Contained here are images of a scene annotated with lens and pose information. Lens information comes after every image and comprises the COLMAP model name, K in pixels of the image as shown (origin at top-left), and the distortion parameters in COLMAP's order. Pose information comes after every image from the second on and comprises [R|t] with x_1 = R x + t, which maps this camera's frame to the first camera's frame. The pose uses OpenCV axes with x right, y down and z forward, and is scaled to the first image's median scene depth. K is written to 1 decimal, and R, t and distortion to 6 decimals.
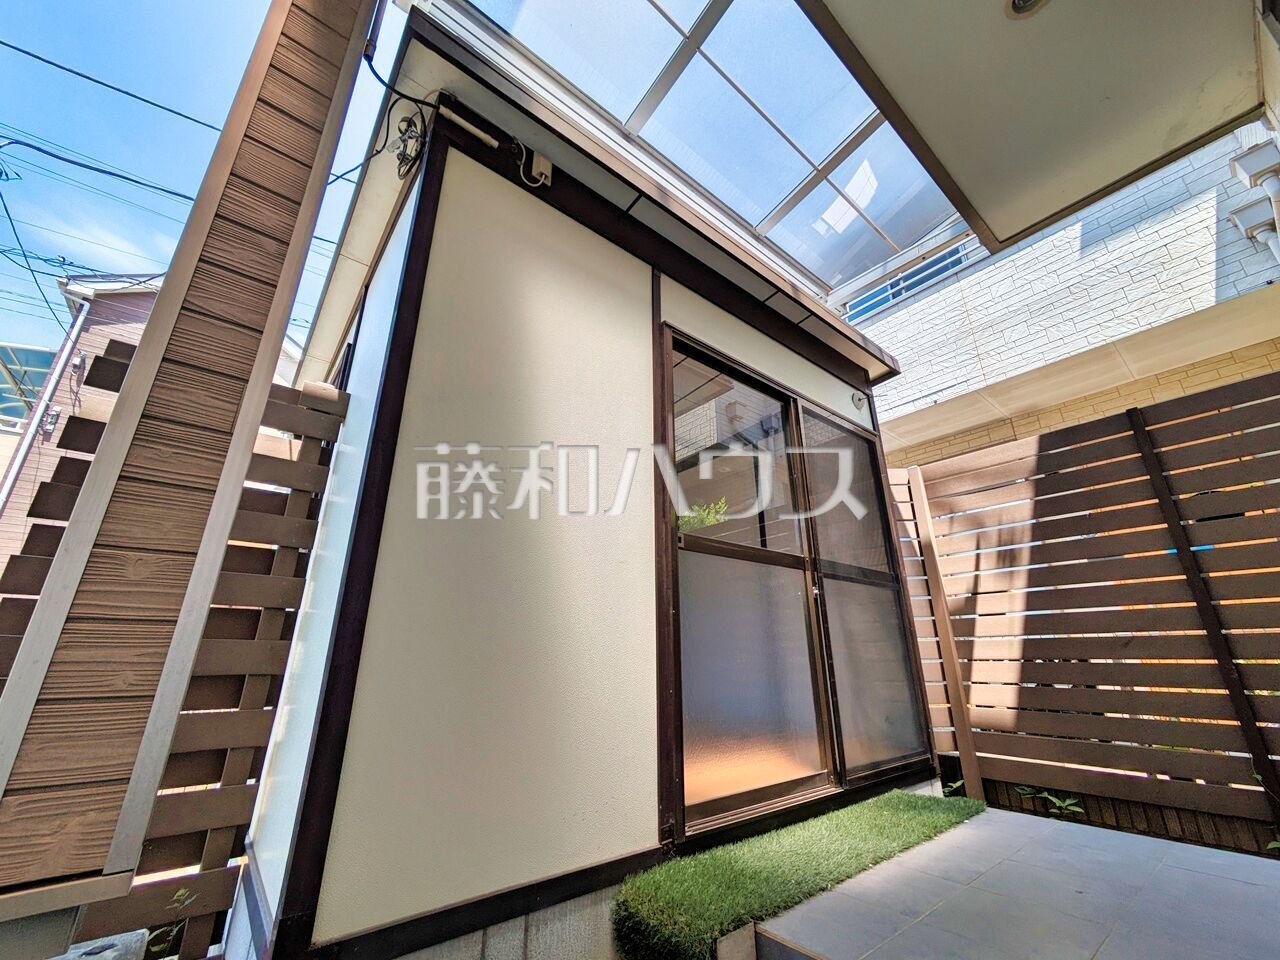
lens RADIAL K [[508.2, 0, 646.7], [0, 508.2, 478.2], [0, 0, 1]] dist [-0.002769, 0.002364]
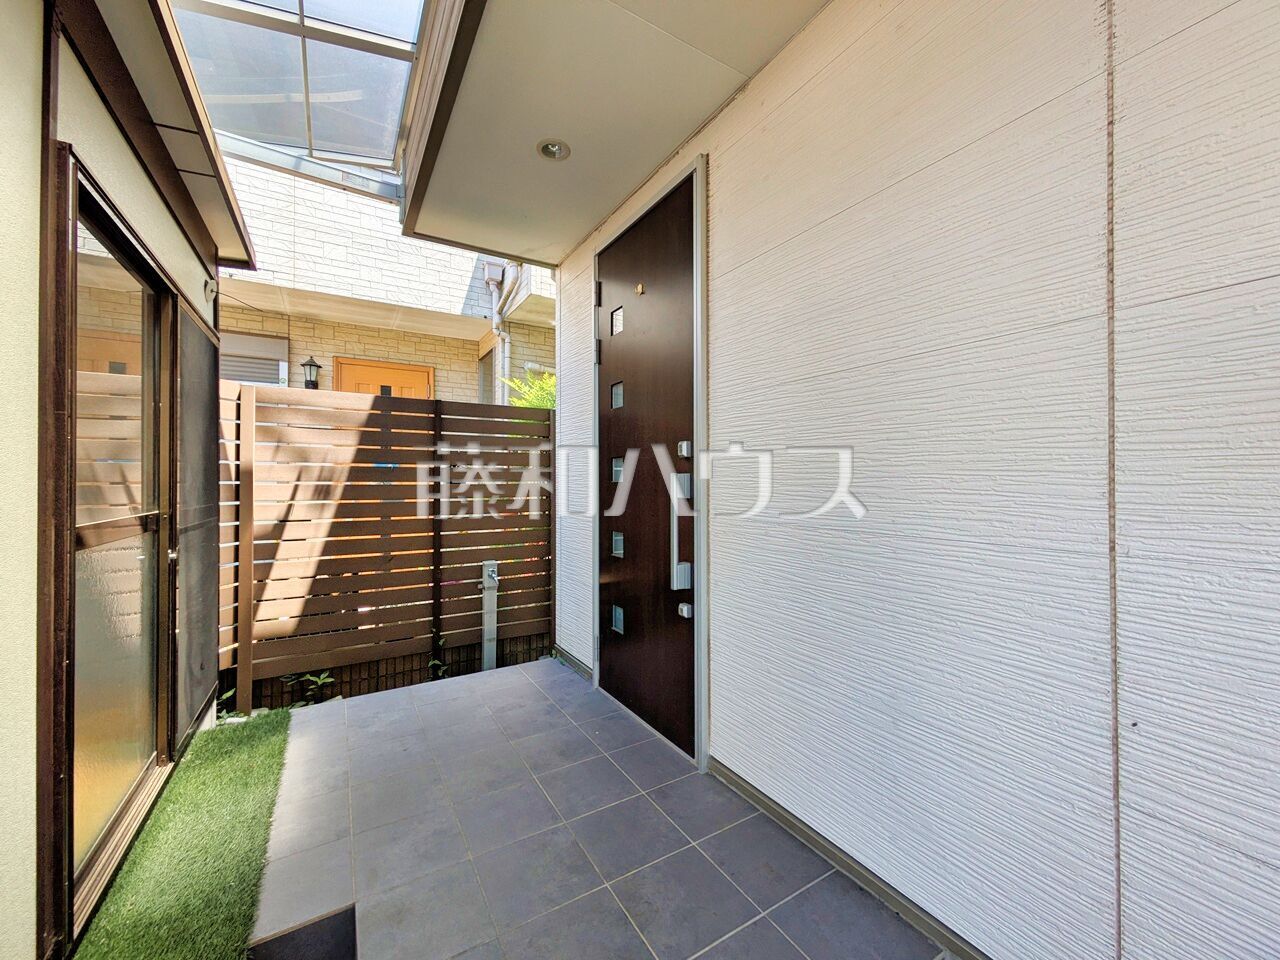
lens RADIAL K [[508.2, 0, 645.8], [0, 508.2, 479.0], [0, 0, 1]] dist [-0.002769, 0.002364]
pose [[0.134422, 0.012113, 0.990850, -0.326456], [-0.336570, 0.941039, 0.034156, -0.154406], [-0.932014, -0.338082, 0.130574, 0.181636]]
